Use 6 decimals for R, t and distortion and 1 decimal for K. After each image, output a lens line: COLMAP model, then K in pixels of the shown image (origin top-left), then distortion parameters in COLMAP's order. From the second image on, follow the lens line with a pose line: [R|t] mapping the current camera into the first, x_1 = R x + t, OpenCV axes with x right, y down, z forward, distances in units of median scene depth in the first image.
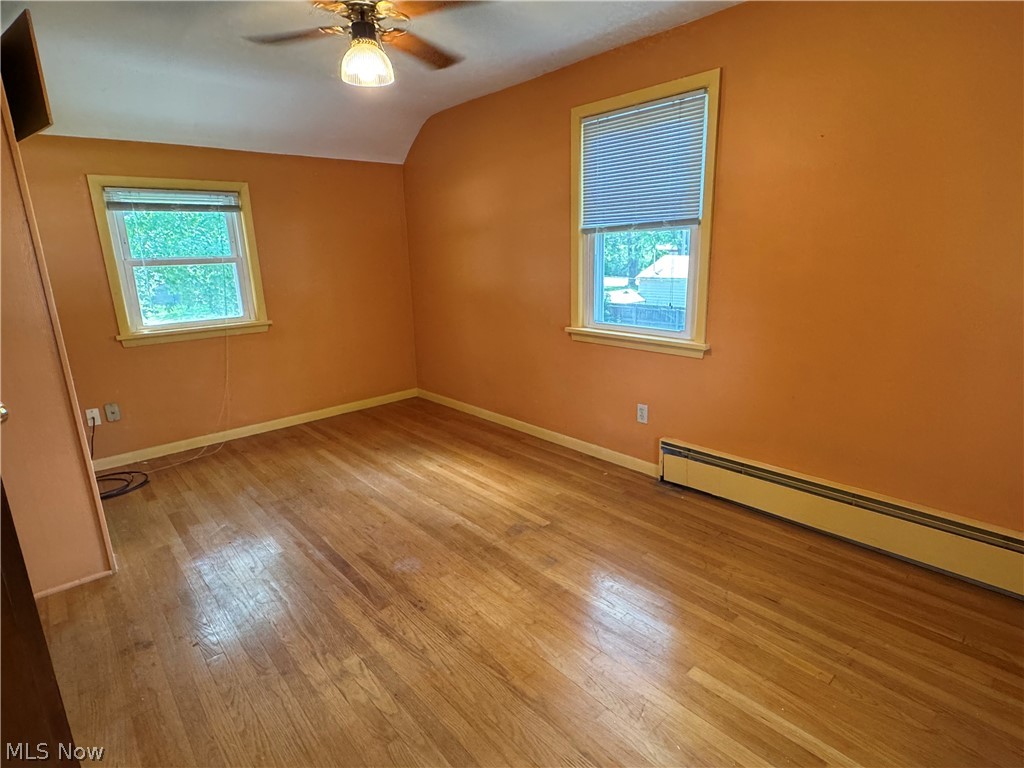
lens RADIAL K [[540.9, 0, 511.0], [0, 540.9, 382.6], [0, 0, 1]] dist [-0.002964, 0.002619]
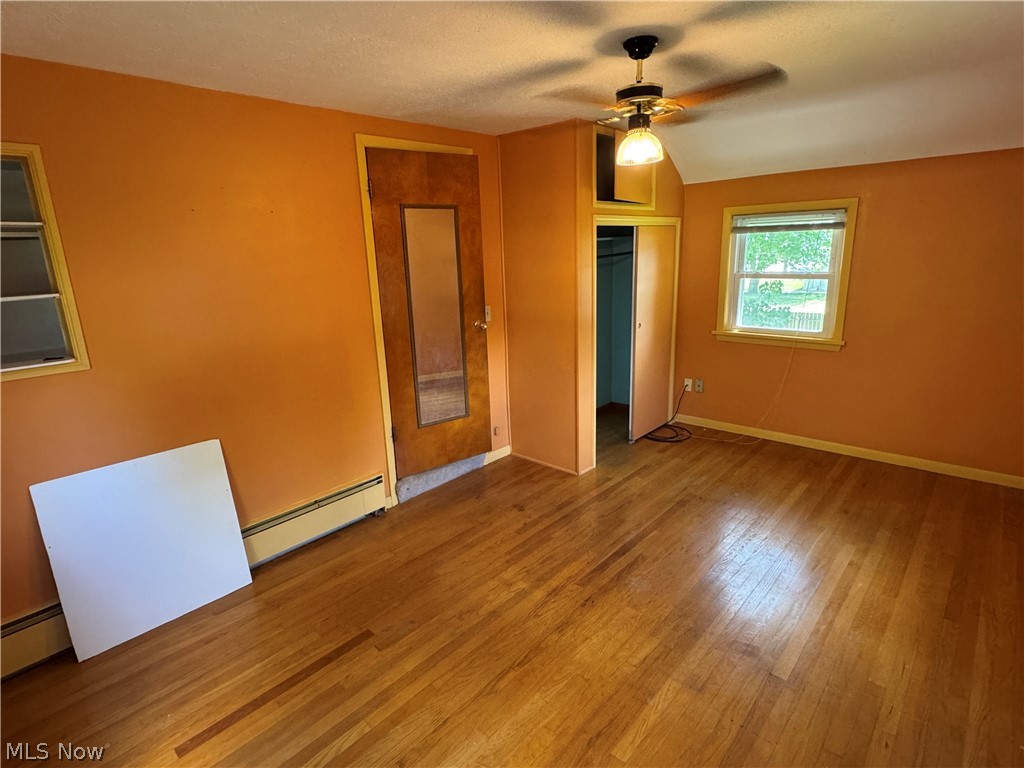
lens RADIAL K [[540.9, 0, 510.7], [0, 540.9, 384.3], [0, 0, 1]] dist [-0.002964, 0.002619]
pose [[0.105103, 0.272609, -0.956367, 0.491929], [-0.209223, 0.946230, 0.246726, -0.180348], [0.972203, 0.174163, 0.156488, 0.339591]]
